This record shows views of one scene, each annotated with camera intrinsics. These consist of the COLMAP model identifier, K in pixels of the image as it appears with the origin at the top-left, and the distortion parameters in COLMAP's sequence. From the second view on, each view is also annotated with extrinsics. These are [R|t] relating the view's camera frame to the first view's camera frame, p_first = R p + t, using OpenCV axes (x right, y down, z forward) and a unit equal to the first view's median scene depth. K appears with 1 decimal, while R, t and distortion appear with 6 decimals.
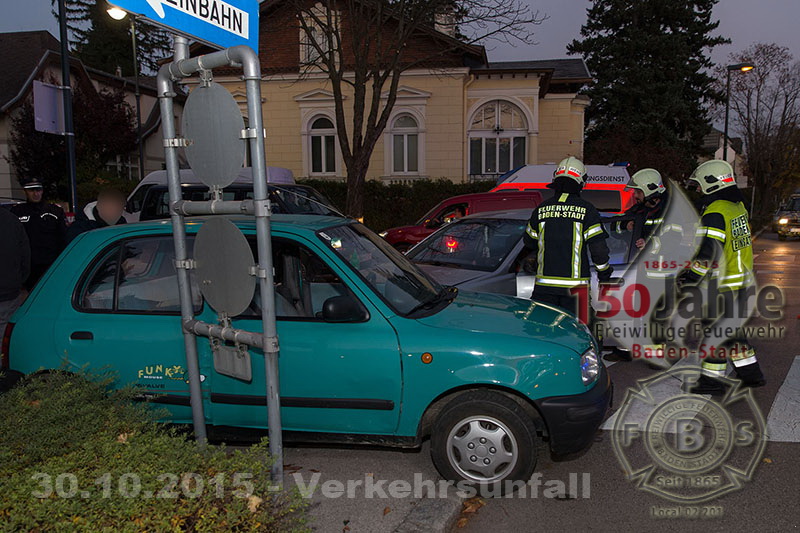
lens RADIAL K [[614.4, 0, 421.5], [0, 614.4, 279.6], [0, 0, 1]] dist [-0.054297, 0.063107]
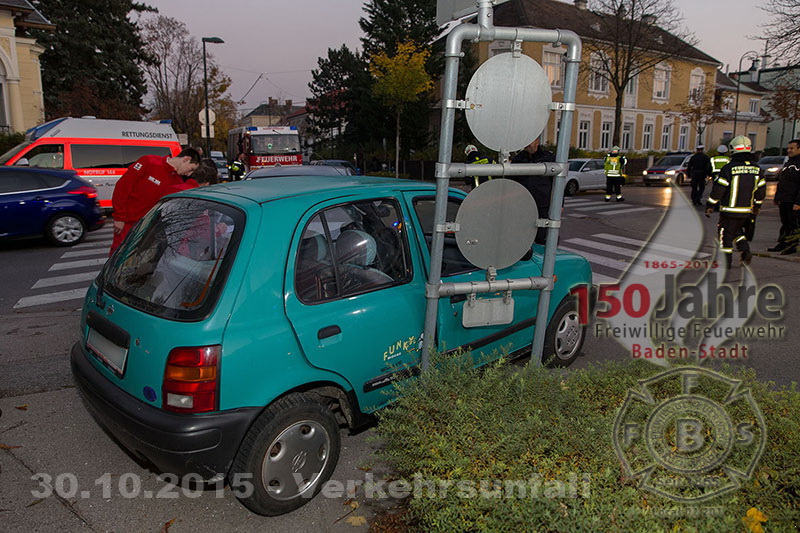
lens RADIAL K [[568.7, 0, 378.6], [0, 568.7, 265.9], [0, 0, 1]] dist [-0.046578, 0.045800]
pose [[0.606583, -0.150357, 0.780672, -0.183679], [0.098619, 0.988600, 0.113776, -0.012404], [-0.788880, 0.007975, 0.614496, 0.081017]]
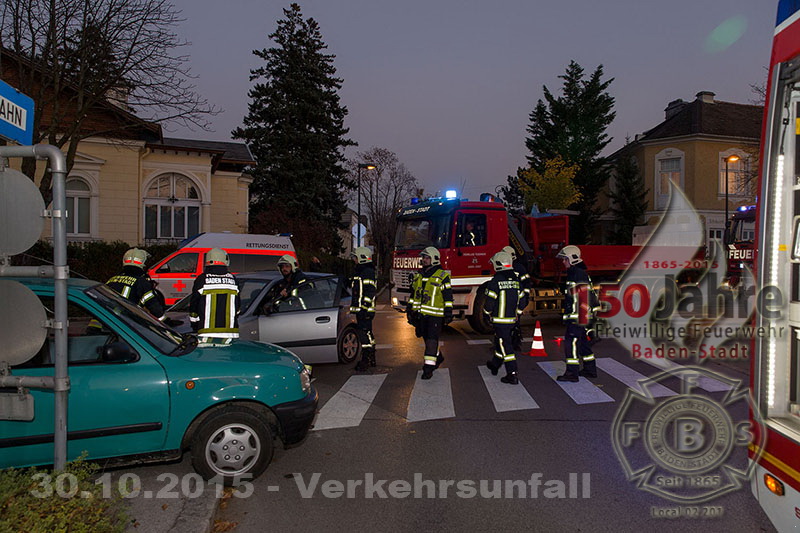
lens RADIAL K [[547.3, 0, 403.8], [0, 547.3, 267.2], [0, 0, 1]] dist [-0.033838, 0.045417]
pose [[0.853610, 0.009413, 0.520828, -0.032338], [0.052798, 0.993124, -0.104483, 0.003329], [-0.518230, 0.116686, 0.847244, -0.040752]]
